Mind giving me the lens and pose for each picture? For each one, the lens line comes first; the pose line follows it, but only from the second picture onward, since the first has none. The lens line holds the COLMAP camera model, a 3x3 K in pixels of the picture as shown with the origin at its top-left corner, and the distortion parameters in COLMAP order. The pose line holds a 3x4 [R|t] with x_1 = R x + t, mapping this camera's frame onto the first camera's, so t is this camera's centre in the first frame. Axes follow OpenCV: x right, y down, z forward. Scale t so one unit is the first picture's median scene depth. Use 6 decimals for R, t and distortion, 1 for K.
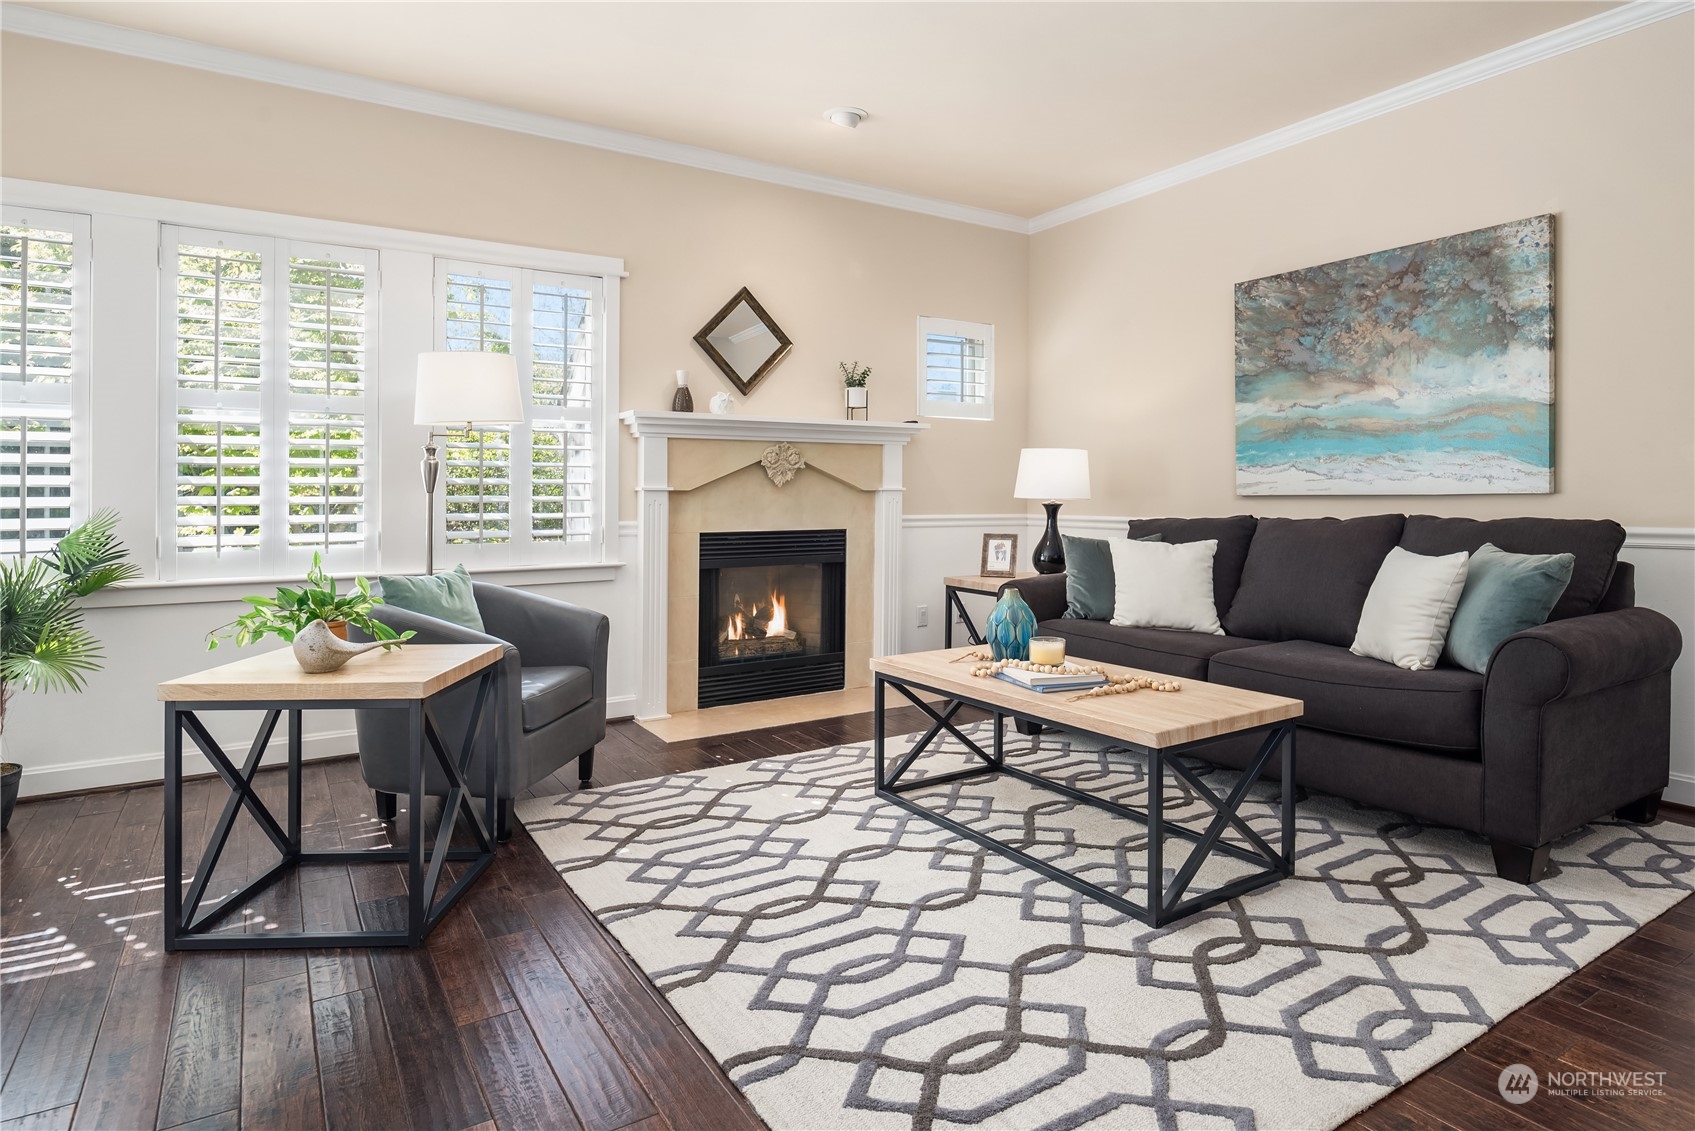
lens RADIAL K [[929.0, 0, 868.6], [0, 929.0, 493.9], [0, 0, 1]] dist [0.000592, -0.005782]
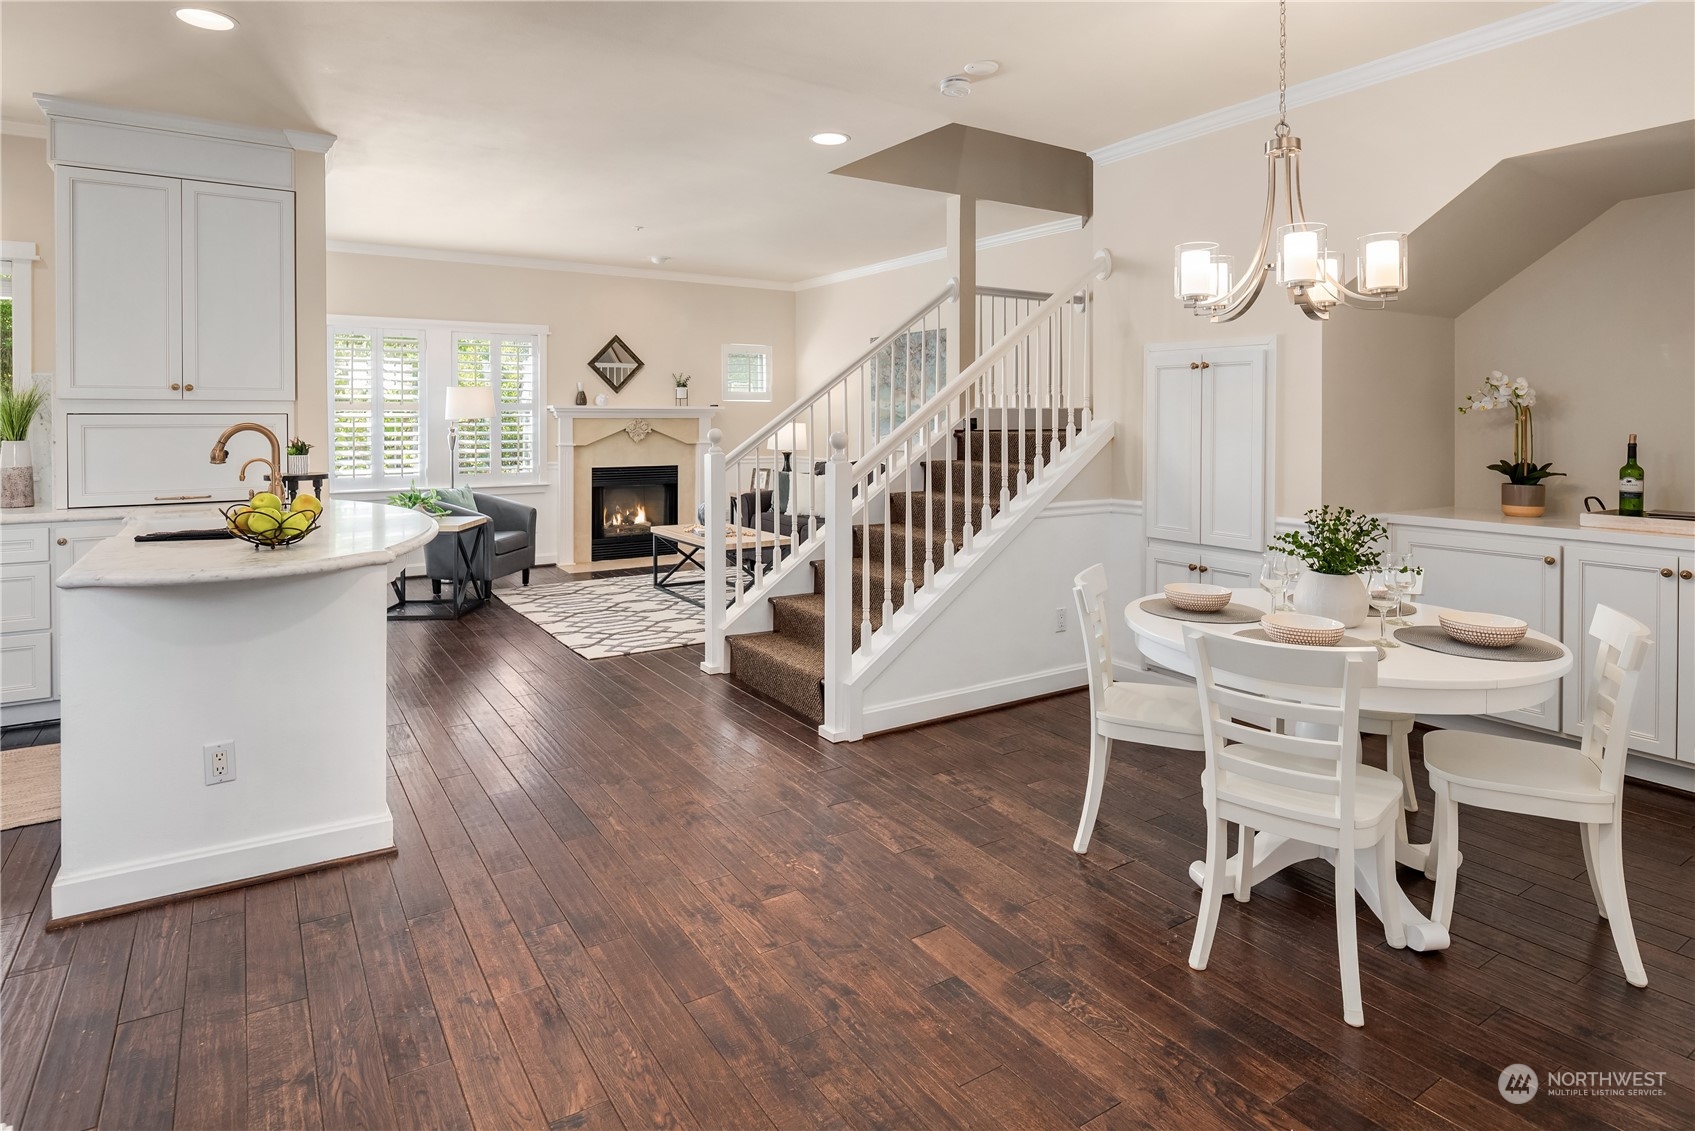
lens RADIAL K [[929.0, 0, 847.9], [0, 929.0, 421.6], [0, 0, 1]] dist [0.000592, -0.005782]
pose [[0.999926, 0.002457, -0.011908, 0.426655], [-0.002345, 0.999953, 0.009417, -0.083690], [0.011930, -0.009388, 0.999885, -1.039867]]
